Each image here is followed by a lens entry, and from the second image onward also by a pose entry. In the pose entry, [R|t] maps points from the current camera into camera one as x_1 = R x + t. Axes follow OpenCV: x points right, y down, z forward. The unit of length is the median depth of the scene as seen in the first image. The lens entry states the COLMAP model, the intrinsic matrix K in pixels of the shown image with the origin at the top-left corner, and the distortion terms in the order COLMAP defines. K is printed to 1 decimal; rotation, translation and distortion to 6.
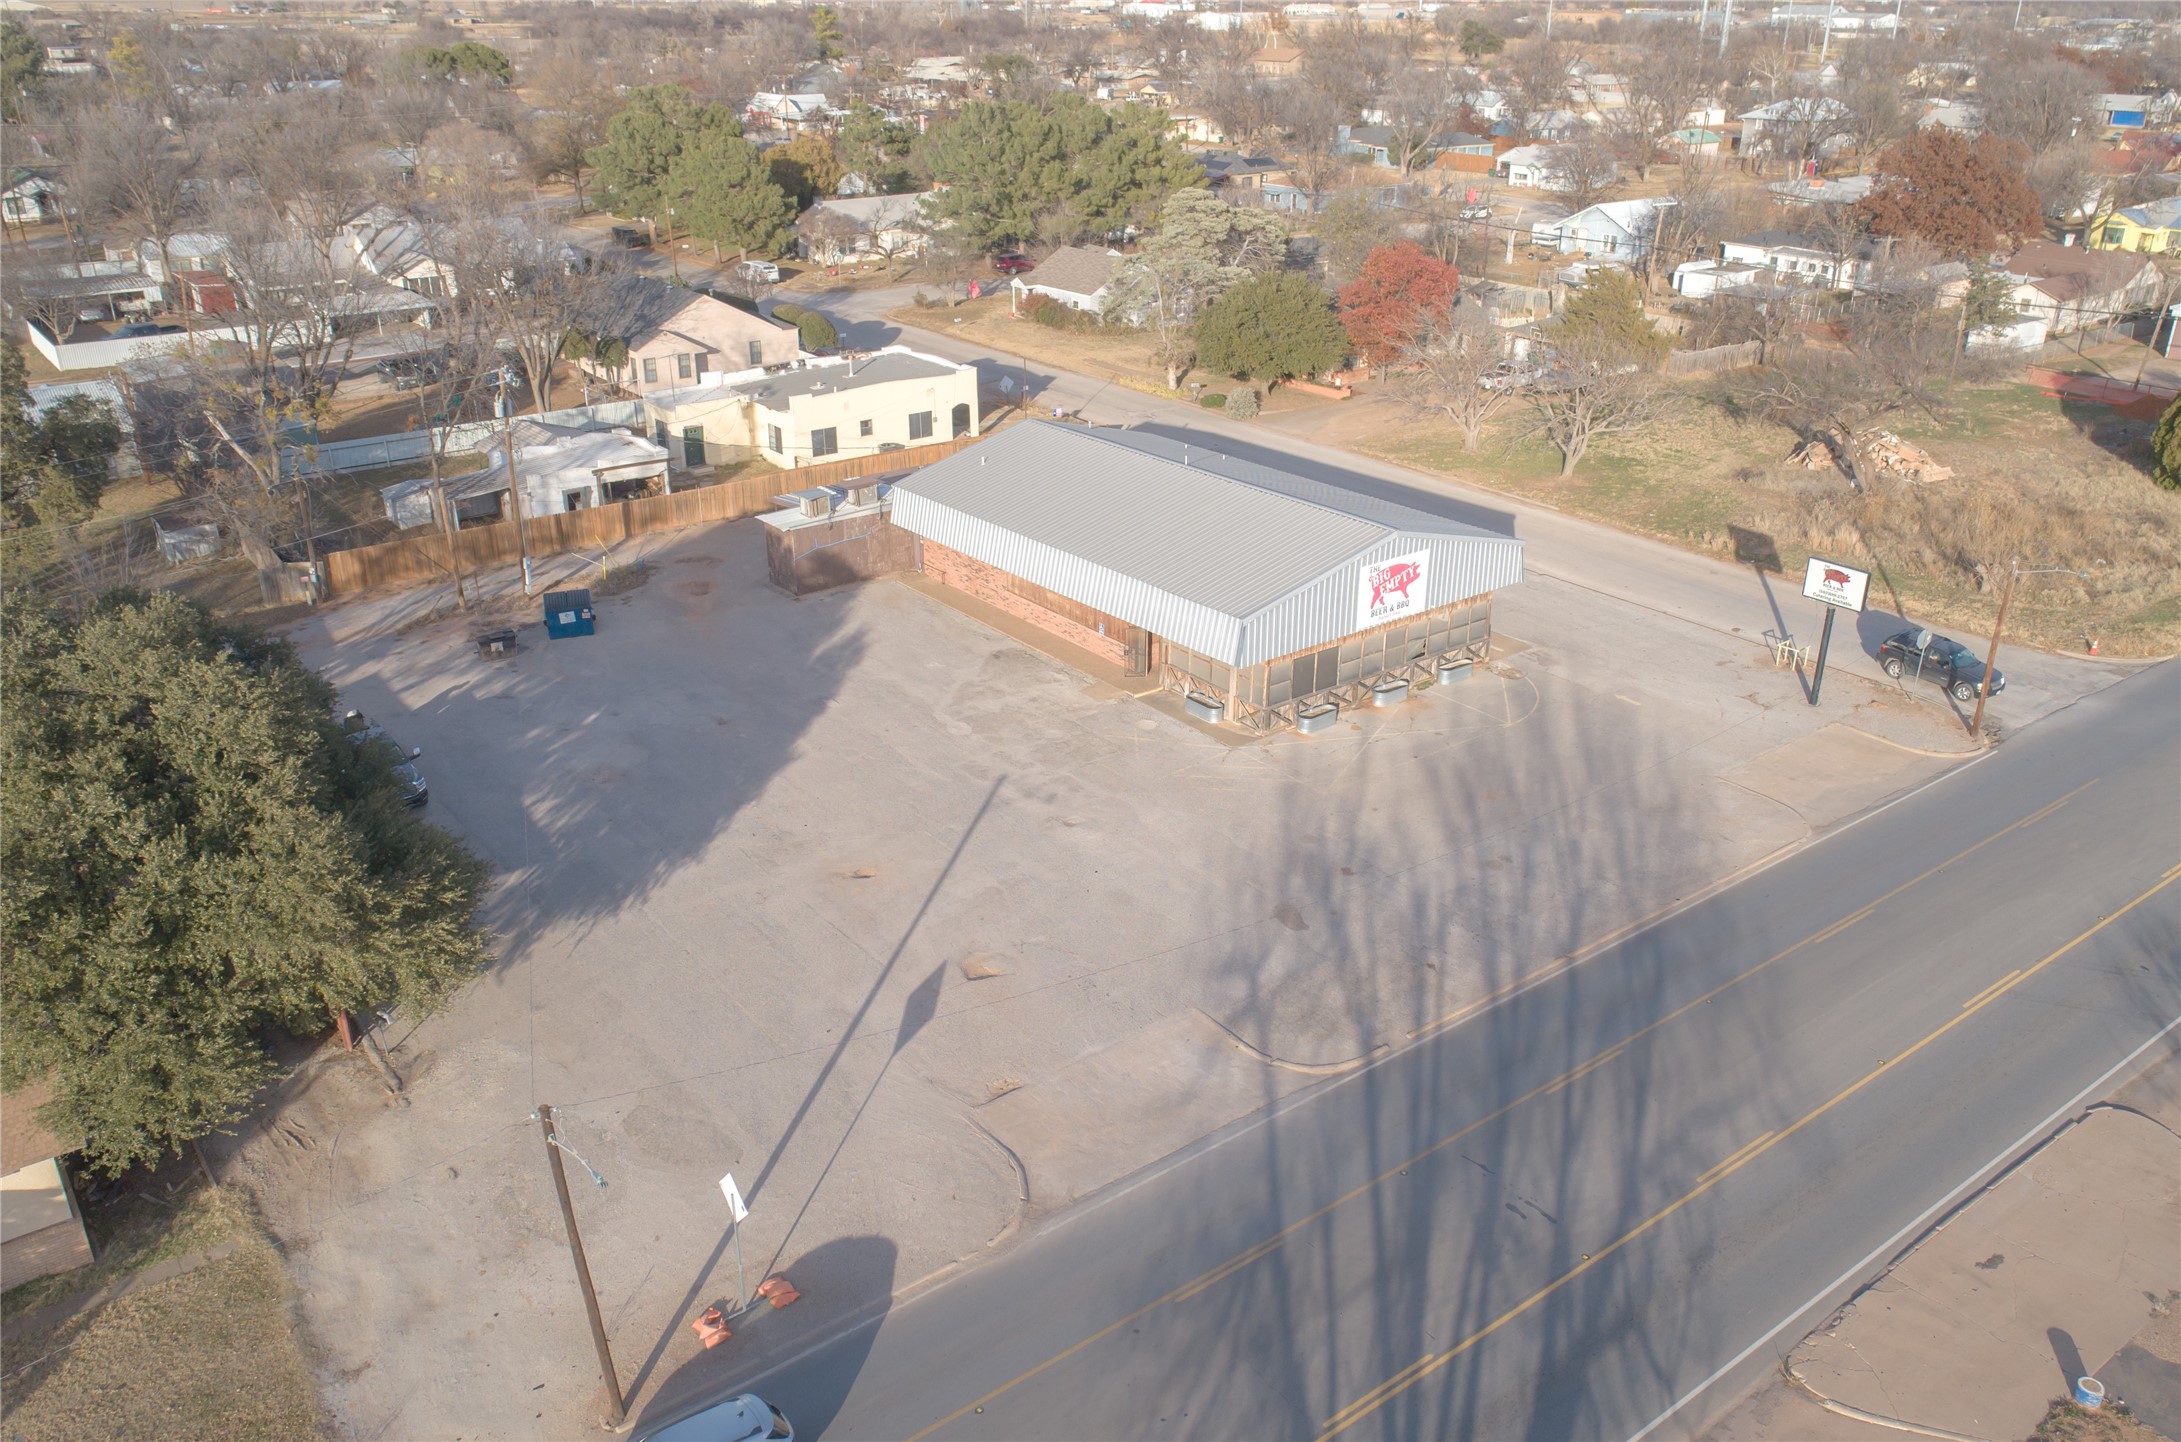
lens RADIAL K [[1728.4, 0, 1090.5], [0, 1728.4, 721.0], [0, 0, 1]] dist [-0.000150, -0.000878]
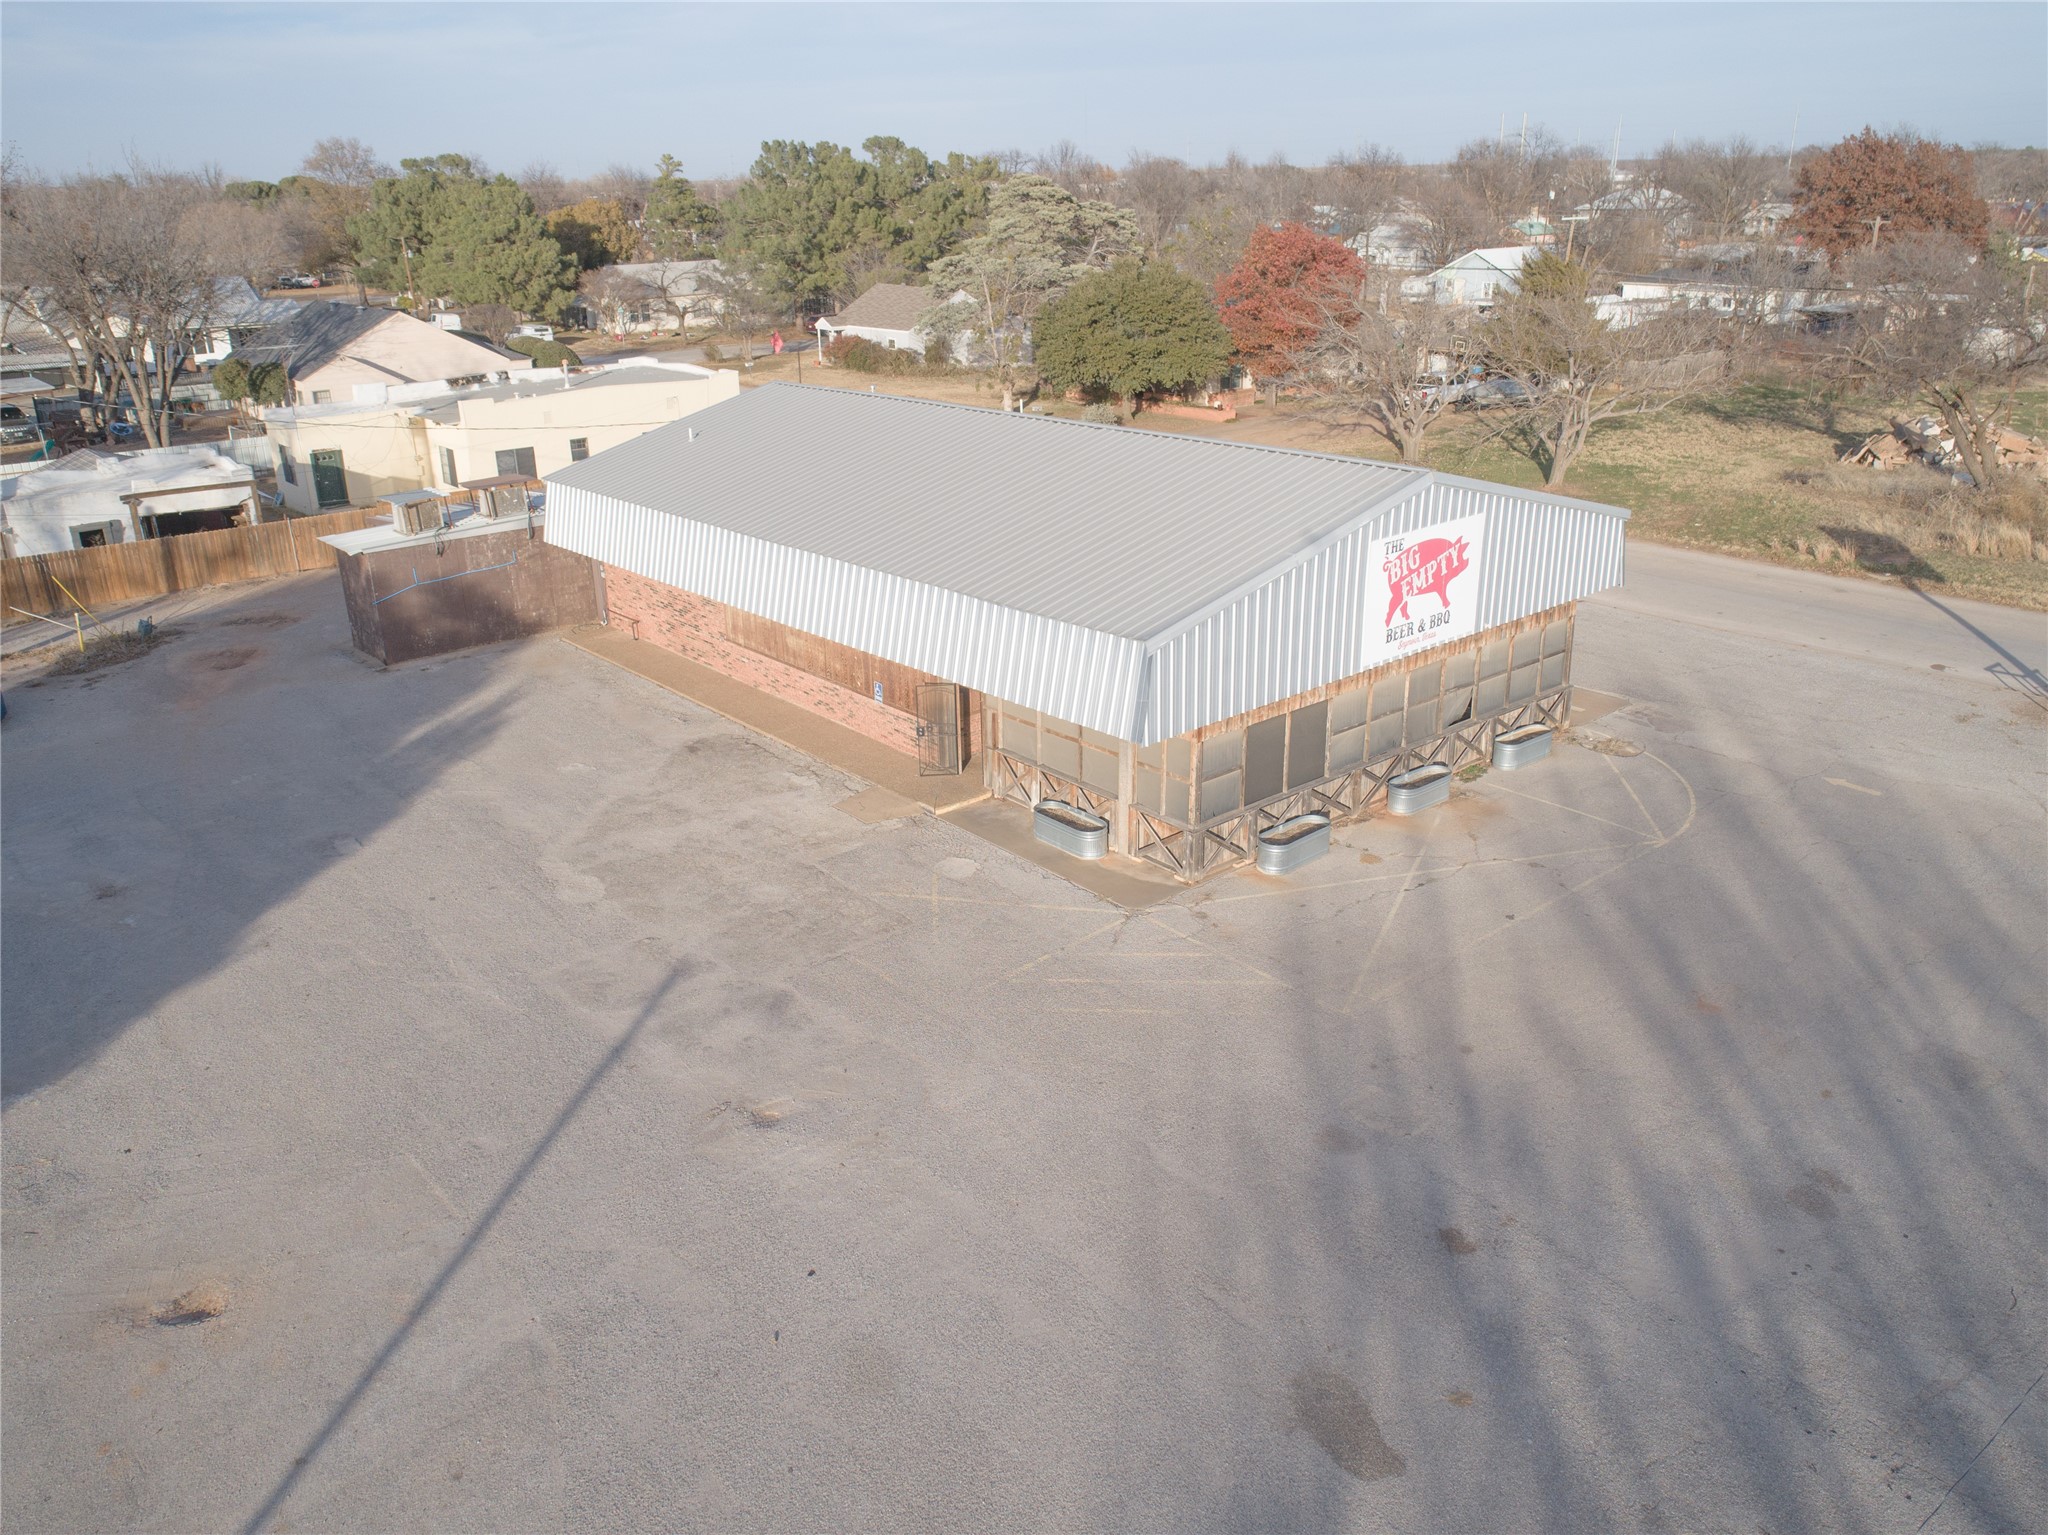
lens RADIAL K [[1554.8, 0, 1017.0], [0, 1554.8, 758.8], [0, 0, 1]] dist [-0.000804, 0.002254]
pose [[0.998666, -0.033752, 0.039075, 0.028145], [0.035592, 0.998241, -0.047412, -0.006298], [-0.037406, 0.048739, 0.998111, 0.462728]]
